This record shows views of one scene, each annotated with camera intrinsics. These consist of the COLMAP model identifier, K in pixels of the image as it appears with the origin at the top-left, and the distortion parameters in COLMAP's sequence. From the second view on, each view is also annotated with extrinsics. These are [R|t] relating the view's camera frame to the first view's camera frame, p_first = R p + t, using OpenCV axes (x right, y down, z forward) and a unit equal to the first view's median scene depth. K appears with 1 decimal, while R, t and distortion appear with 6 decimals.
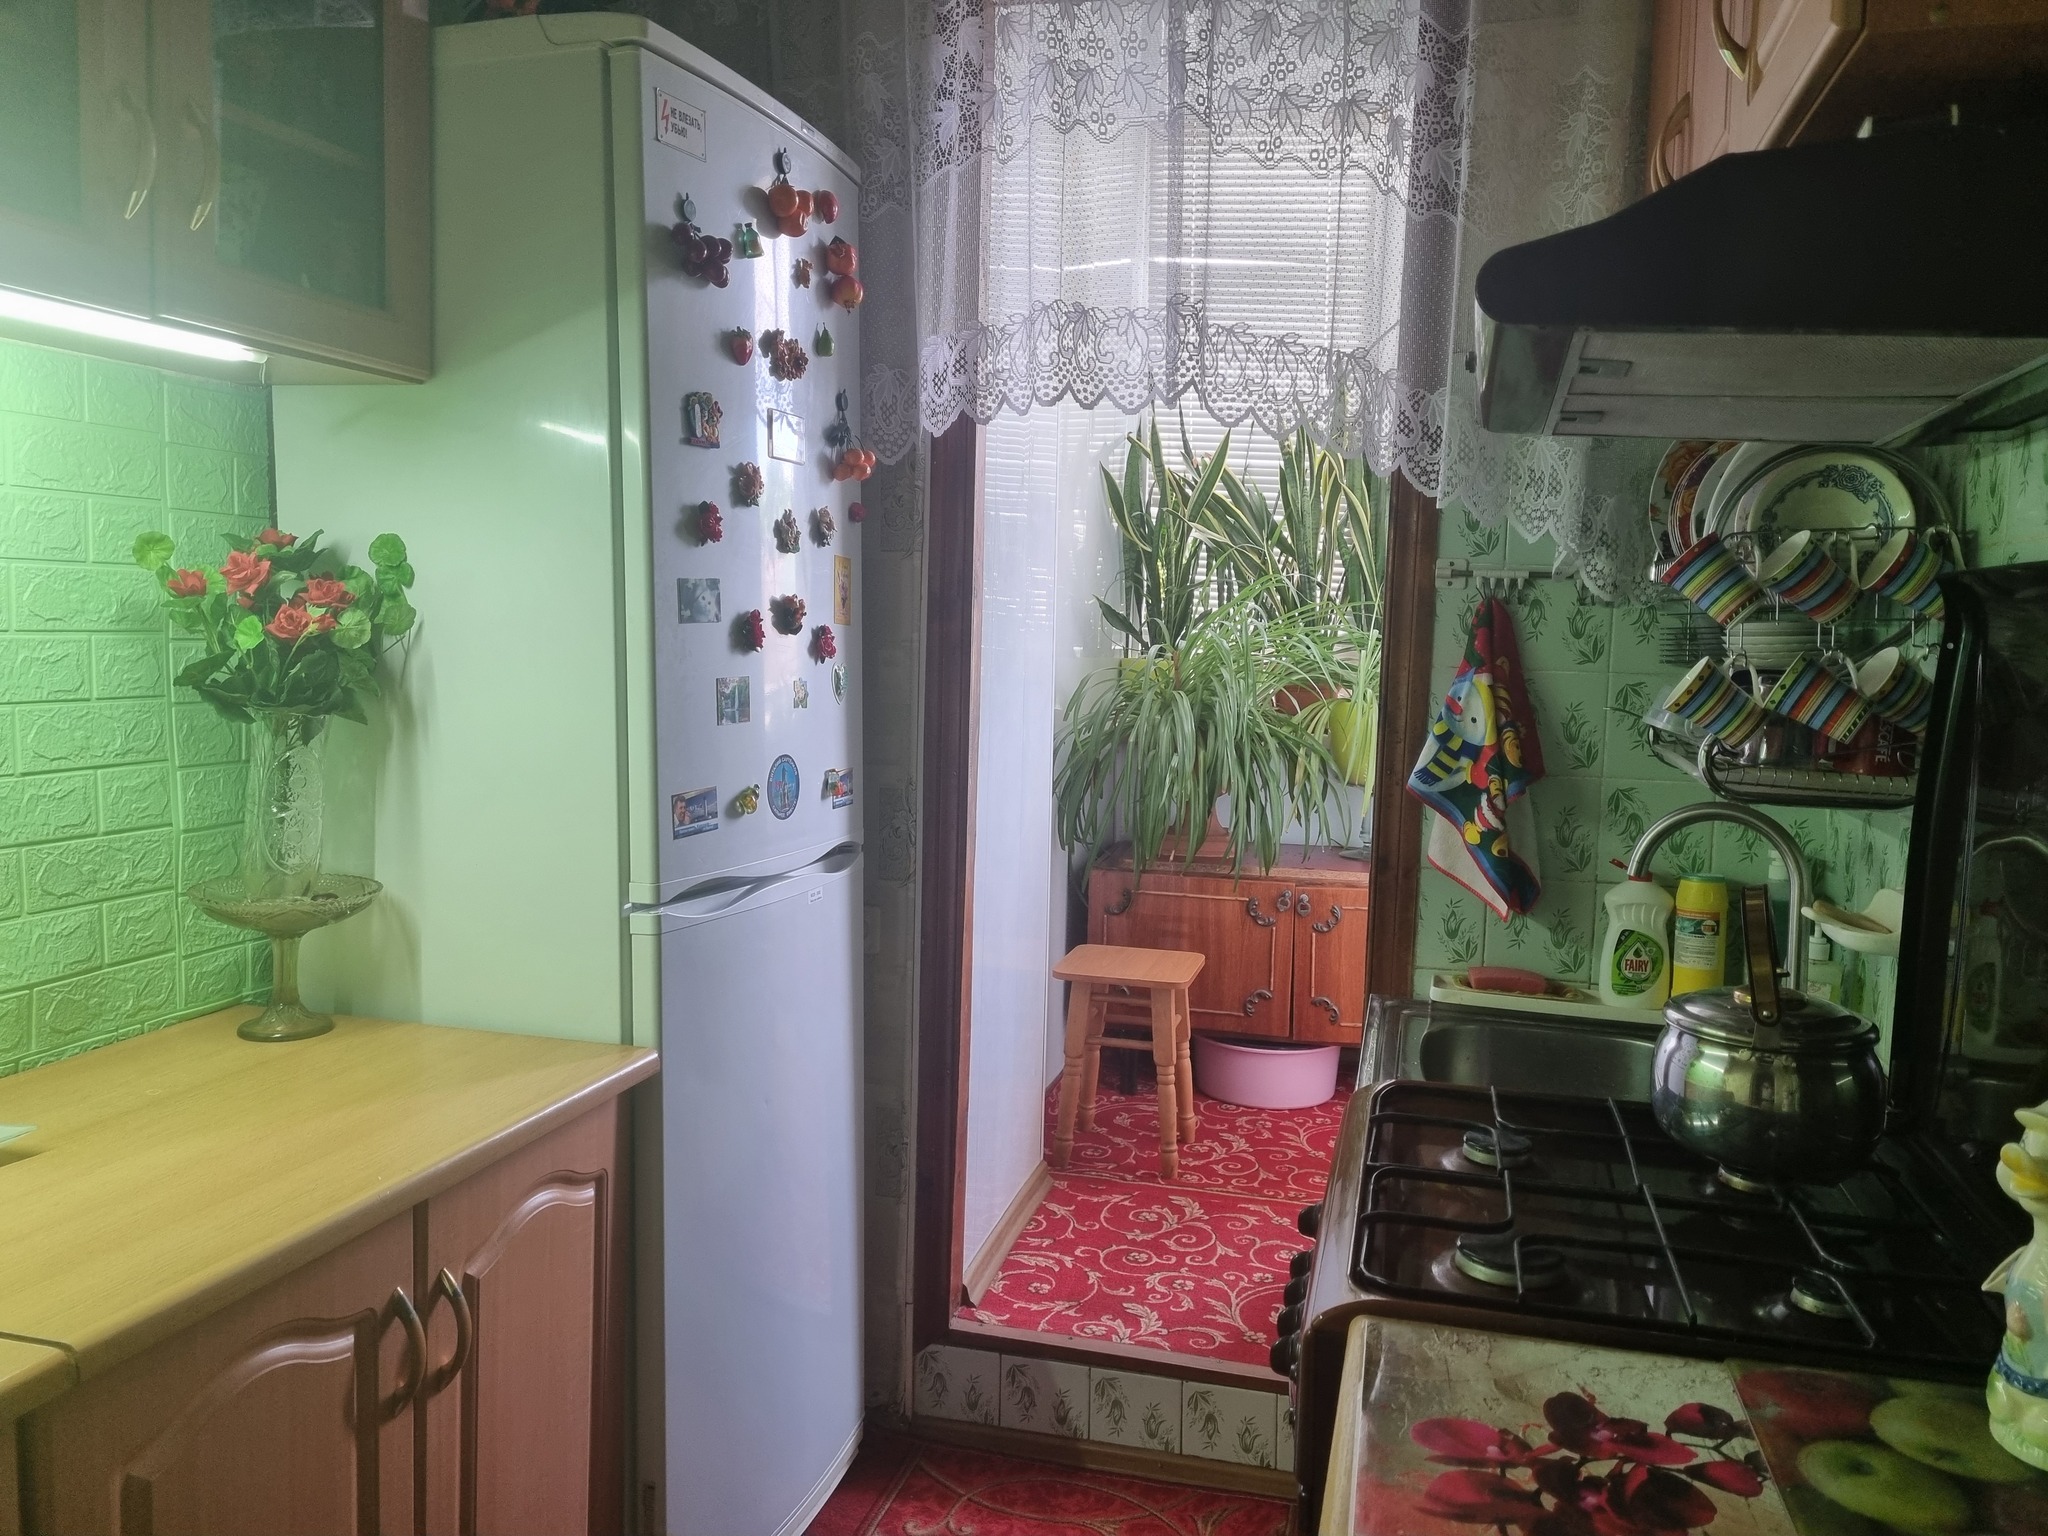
lens RADIAL K [[1549.0, 0, 1064.9], [0, 1549.0, 768.8], [0, 0, 1]] dist [0.071396, -0.048834]
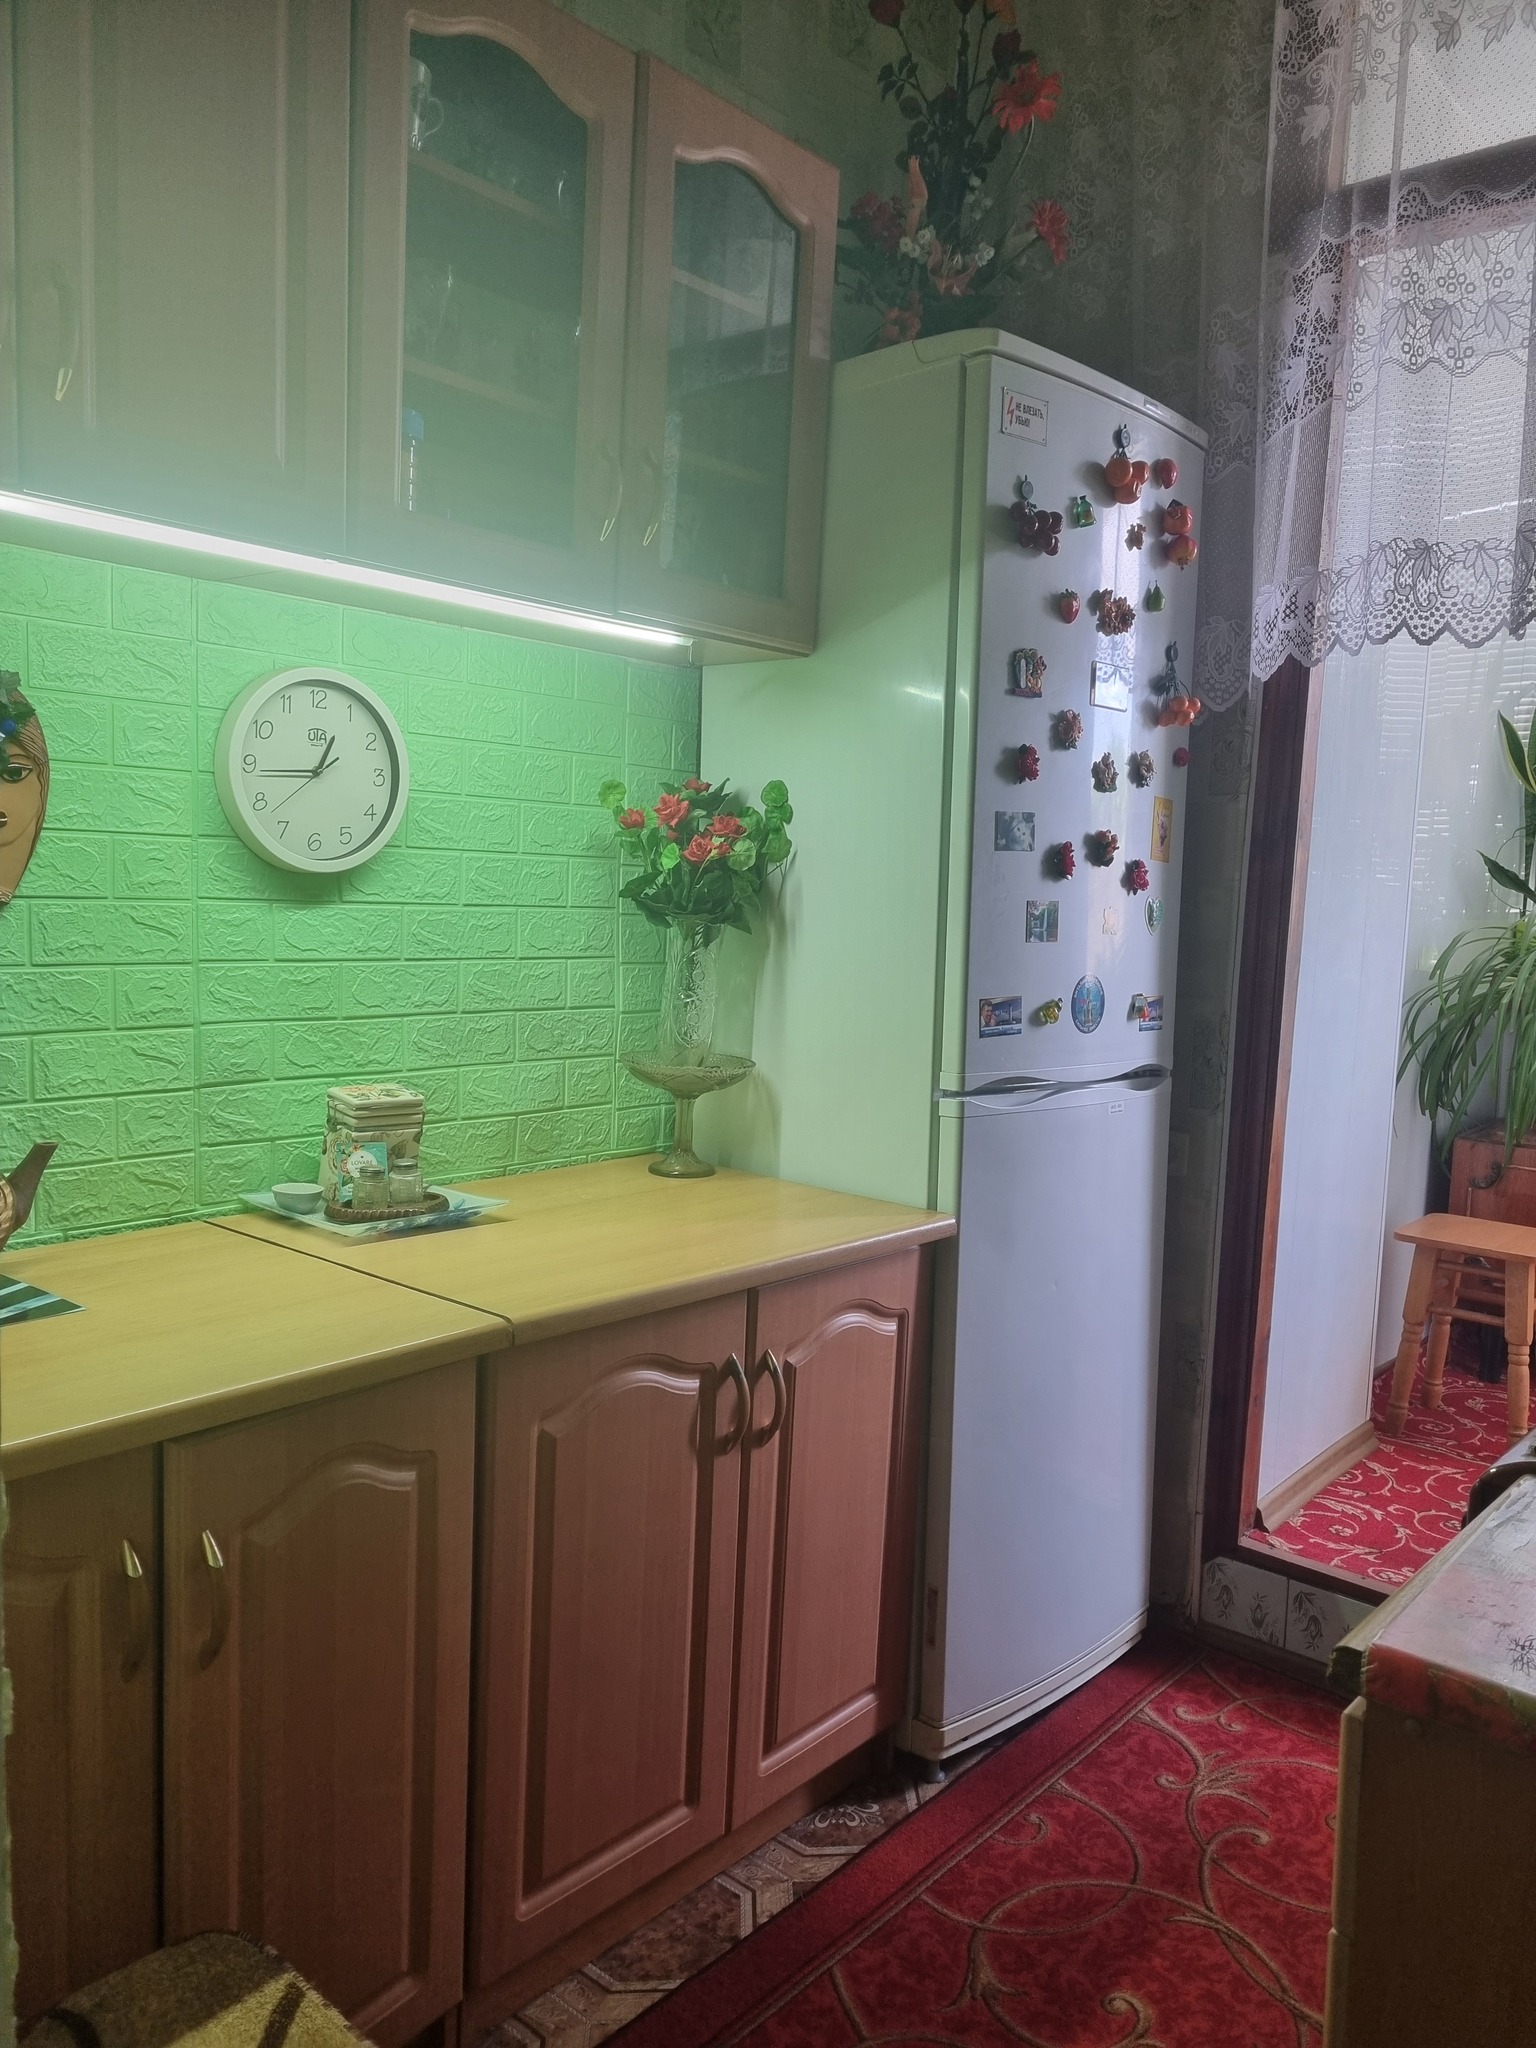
lens RADIAL K [[1549.0, 0, 776.6], [0, 1549.0, 1031.6], [0, 0, 1]] dist [0.071396, -0.048834]
pose [[0.904030, 0.048956, -0.424657, 0.079267], [-0.054201, 0.998530, -0.000270, 0.039003], [0.424020, 0.023261, 0.905354, -0.081743]]
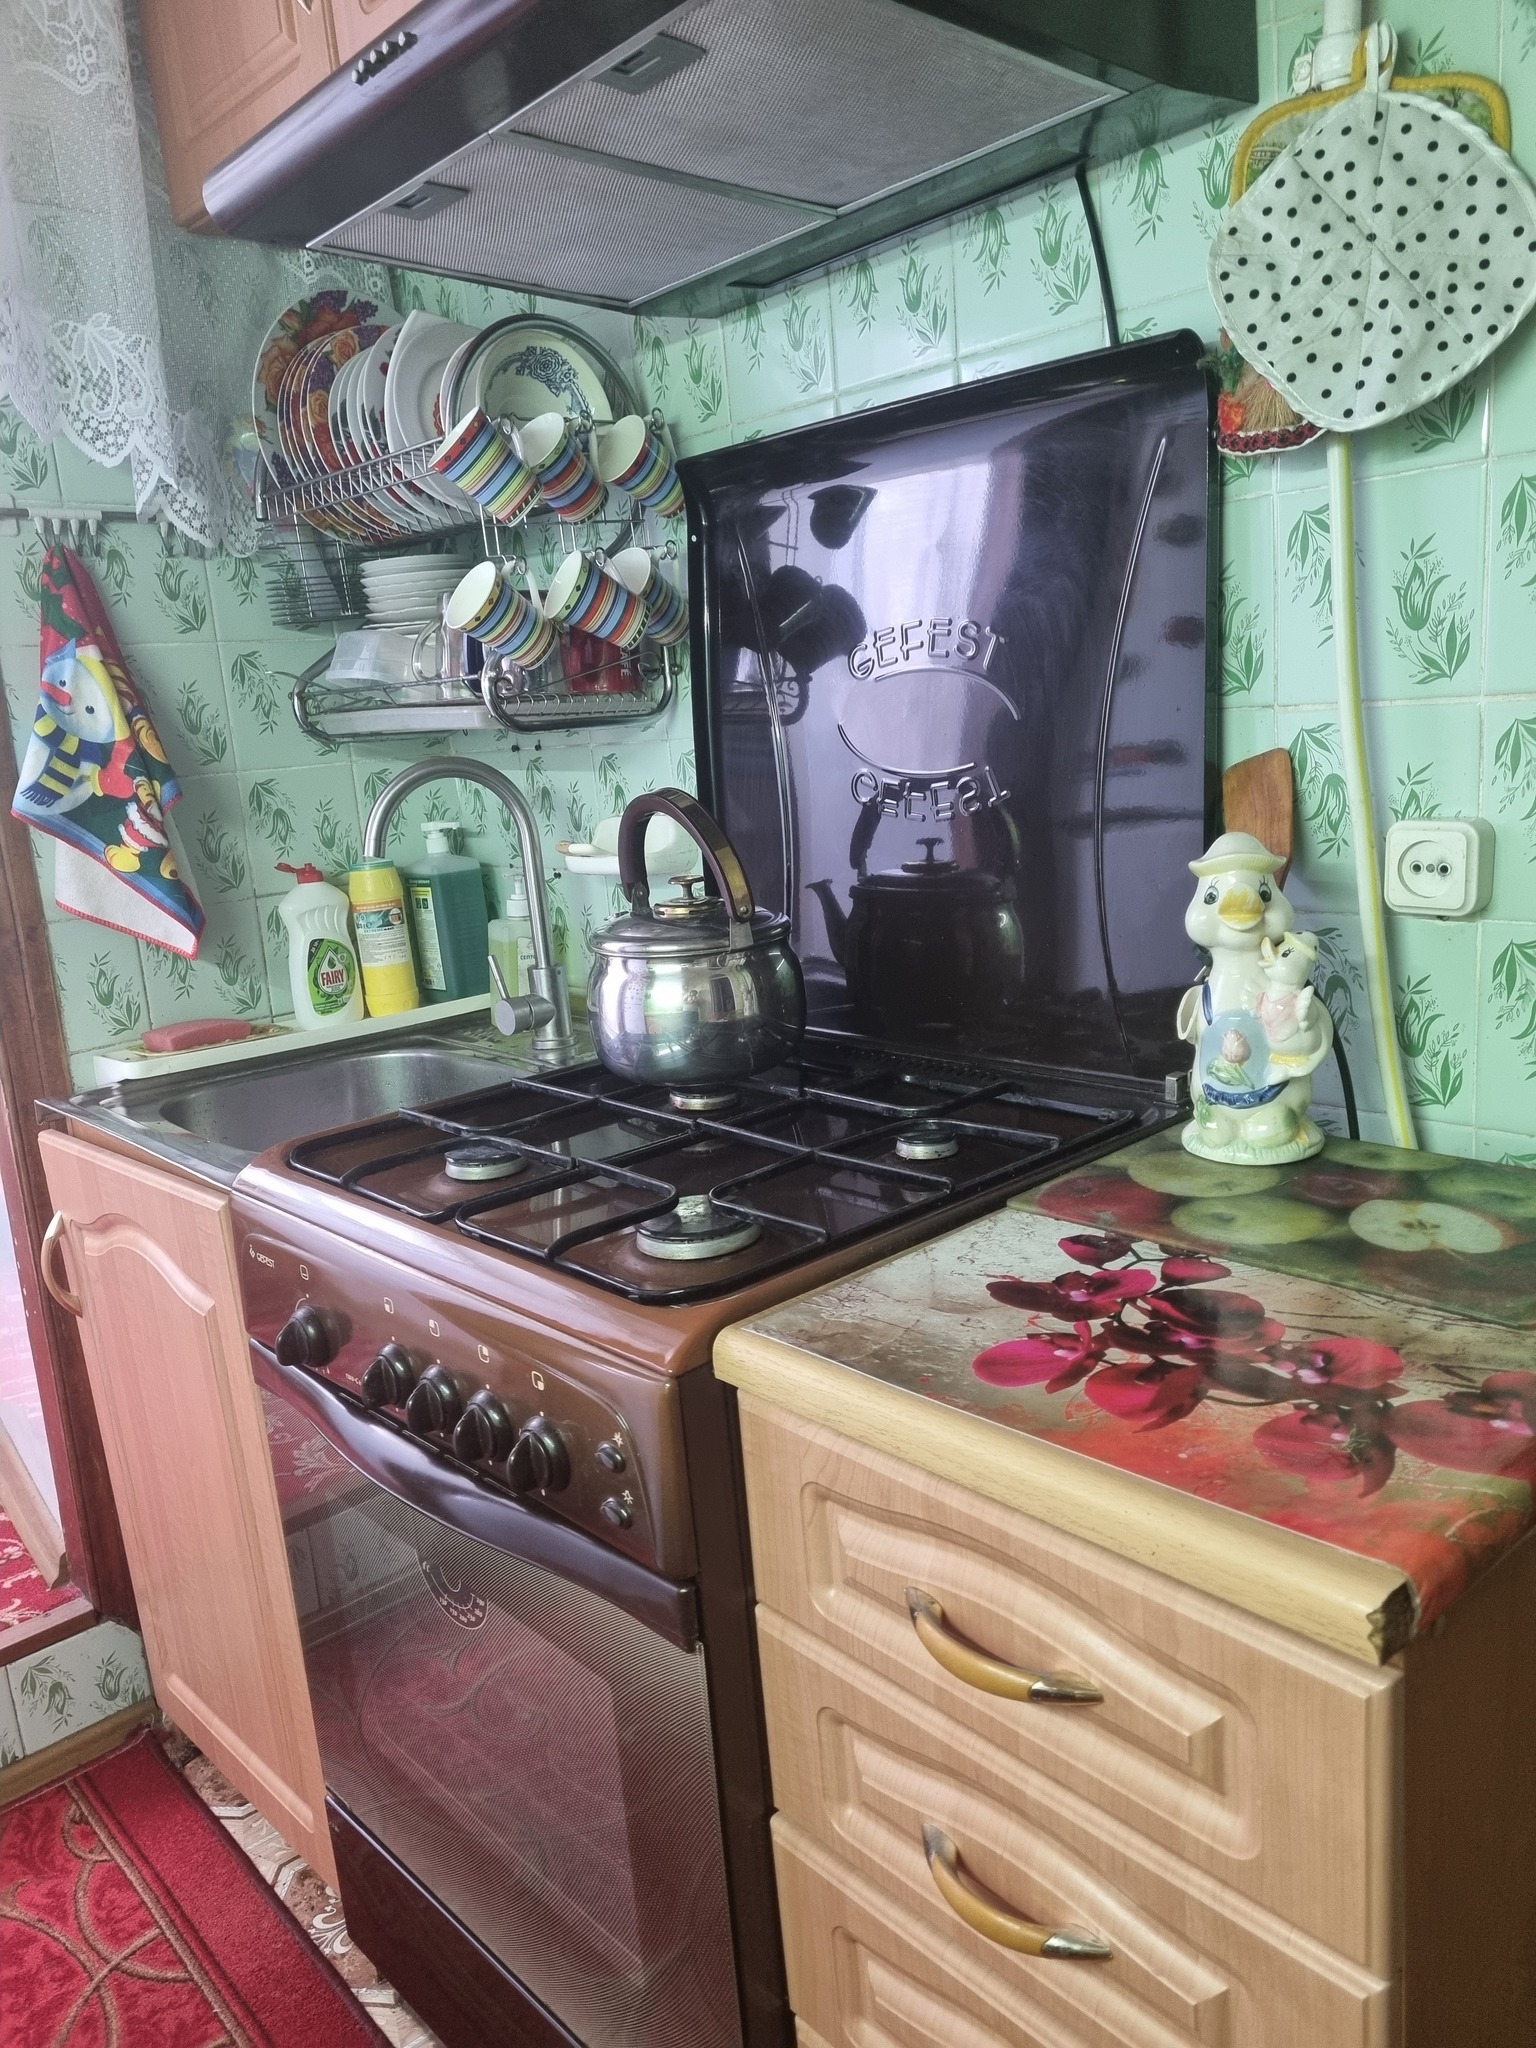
lens RADIAL K [[1549.0, 0, 764.1], [0, 1549.0, 1028.2], [0, 0, 1]] dist [0.071396, -0.048834]
pose [[0.562145, -0.242408, 0.790716, -0.378352], [0.172955, 0.969397, 0.174227, 0.082380], [-0.808752, 0.038818, 0.586868, 0.559135]]
